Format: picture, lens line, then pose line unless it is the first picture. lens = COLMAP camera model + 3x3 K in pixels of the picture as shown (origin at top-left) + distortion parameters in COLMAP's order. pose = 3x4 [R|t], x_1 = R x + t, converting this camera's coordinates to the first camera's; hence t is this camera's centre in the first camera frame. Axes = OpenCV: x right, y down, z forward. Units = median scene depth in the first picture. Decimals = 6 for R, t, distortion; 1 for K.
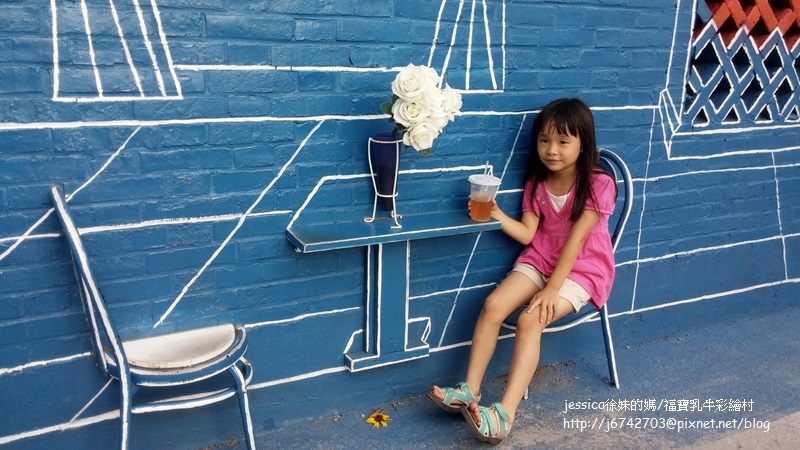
lens RADIAL K [[692.1, 0, 400.0], [0, 692.1, 225.0], [0, 0, 1]] dist [0.068440, -0.136714]
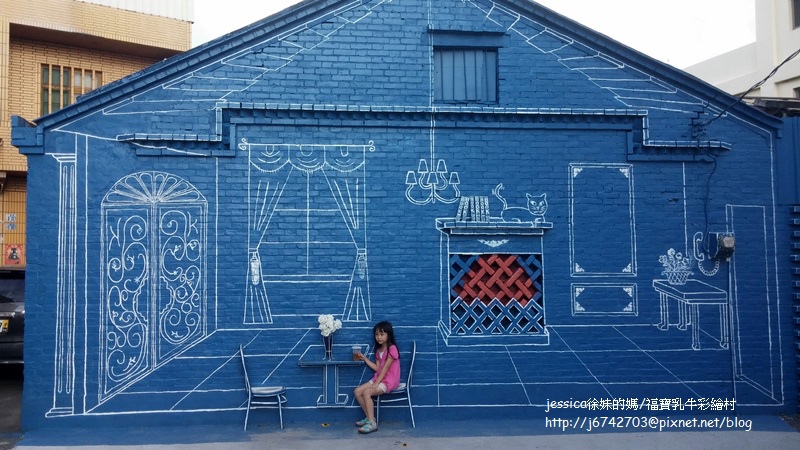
lens RADIAL K [[692.1, 0, 400.0], [0, 692.1, 225.0], [0, 0, 1]] dist [0.068440, -0.136714]
pose [[0.924995, -0.054485, -0.376052, 1.306254], [-0.071486, 0.947042, -0.313051, 0.331293], [0.373194, 0.316453, 0.872114, -1.643031]]
